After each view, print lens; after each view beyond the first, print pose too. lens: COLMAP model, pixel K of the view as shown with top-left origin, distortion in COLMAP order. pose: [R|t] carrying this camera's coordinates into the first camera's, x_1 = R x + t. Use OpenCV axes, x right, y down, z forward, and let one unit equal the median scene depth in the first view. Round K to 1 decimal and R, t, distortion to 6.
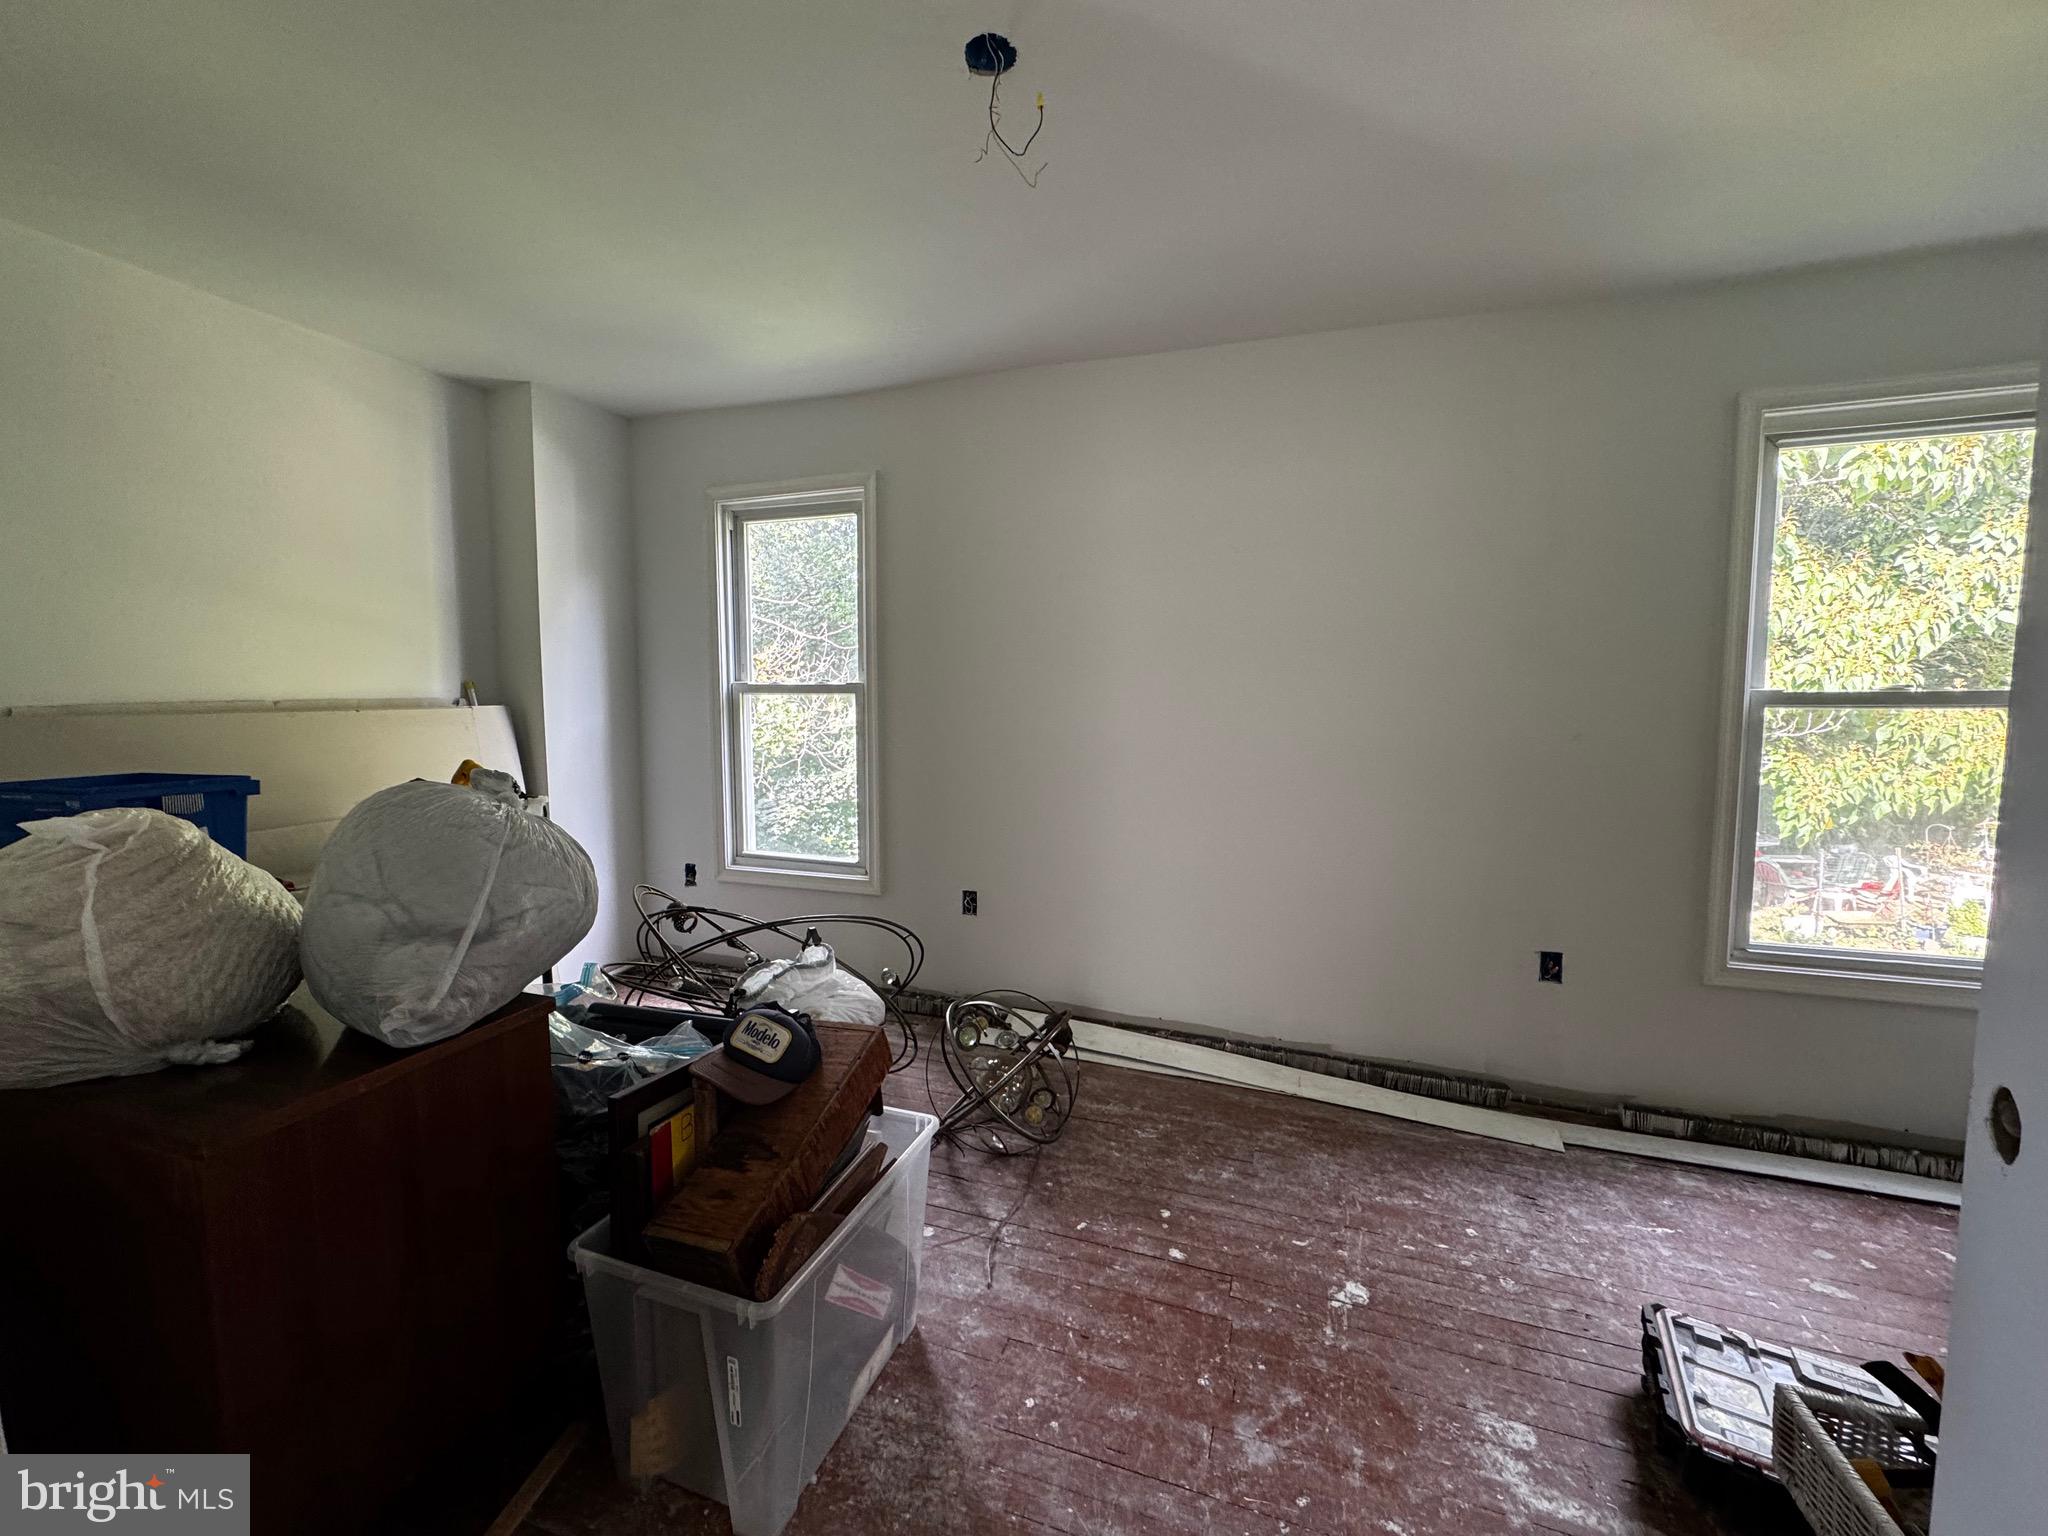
lens RADIAL K [[815.6, 0, 1020.4], [0, 815.6, 764.0], [0, 0, 1]] dist [0.000668, 0.000288]
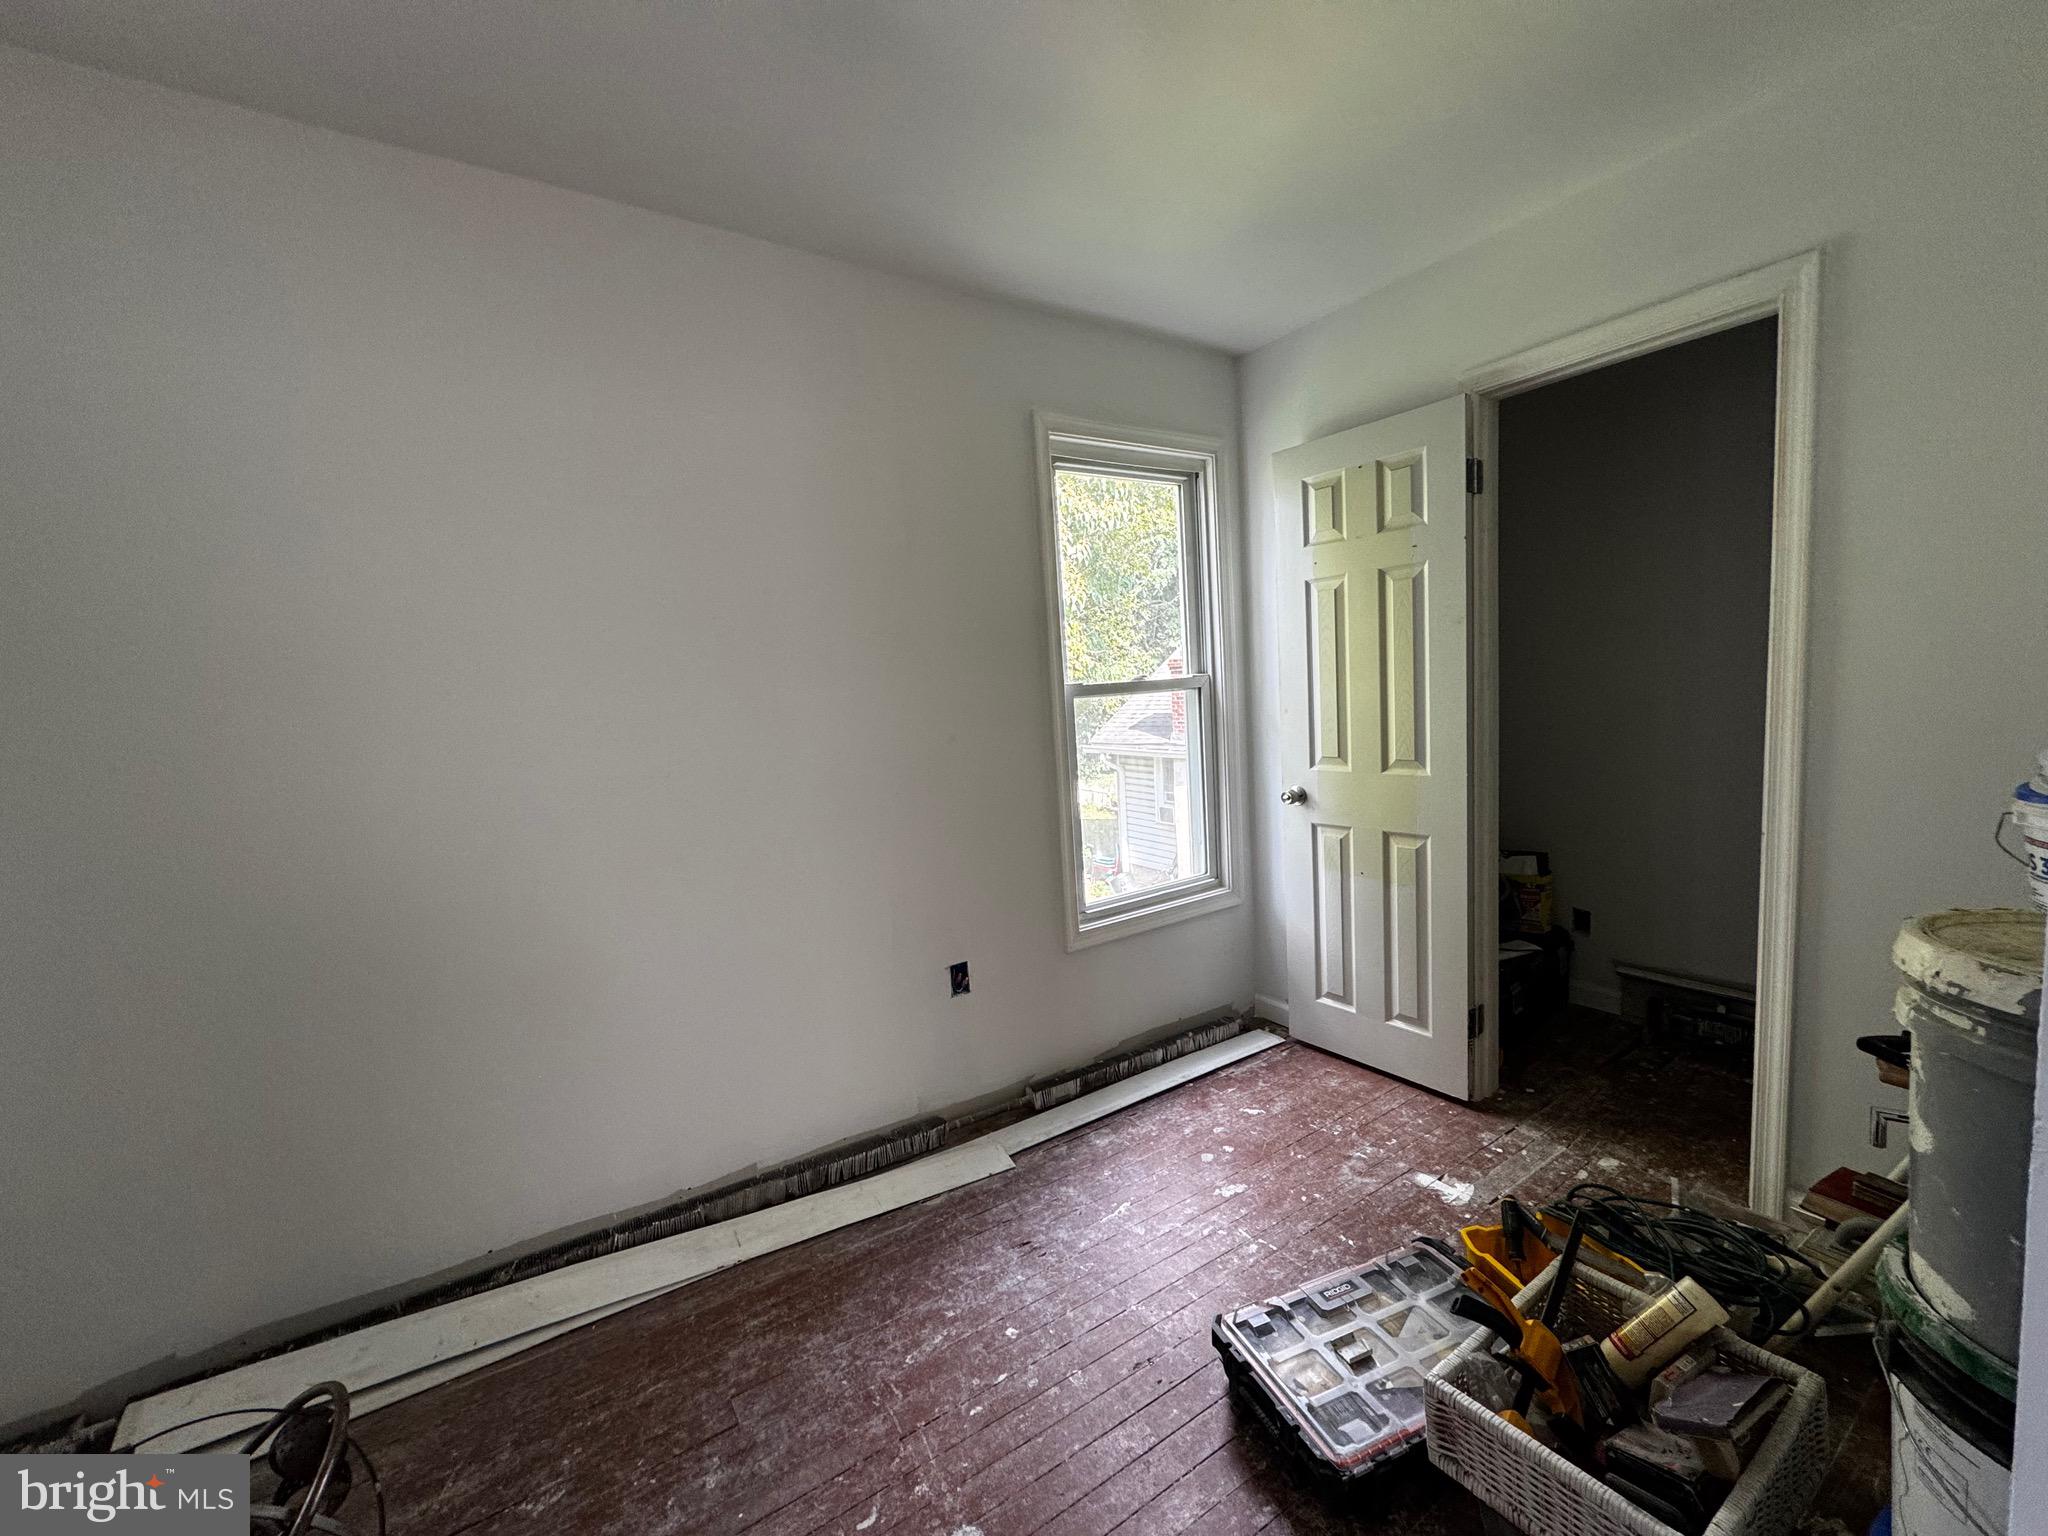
lens RADIAL K [[815.6, 0, 1031.8], [0, 815.6, 768.0], [0, 0, 1]] dist [0.000668, 0.000288]
pose [[0.608858, -0.117300, 0.784559, -0.026036], [0.122582, 0.991040, 0.053042, -0.042145], [-0.783751, 0.063877, 0.617781, 0.350787]]
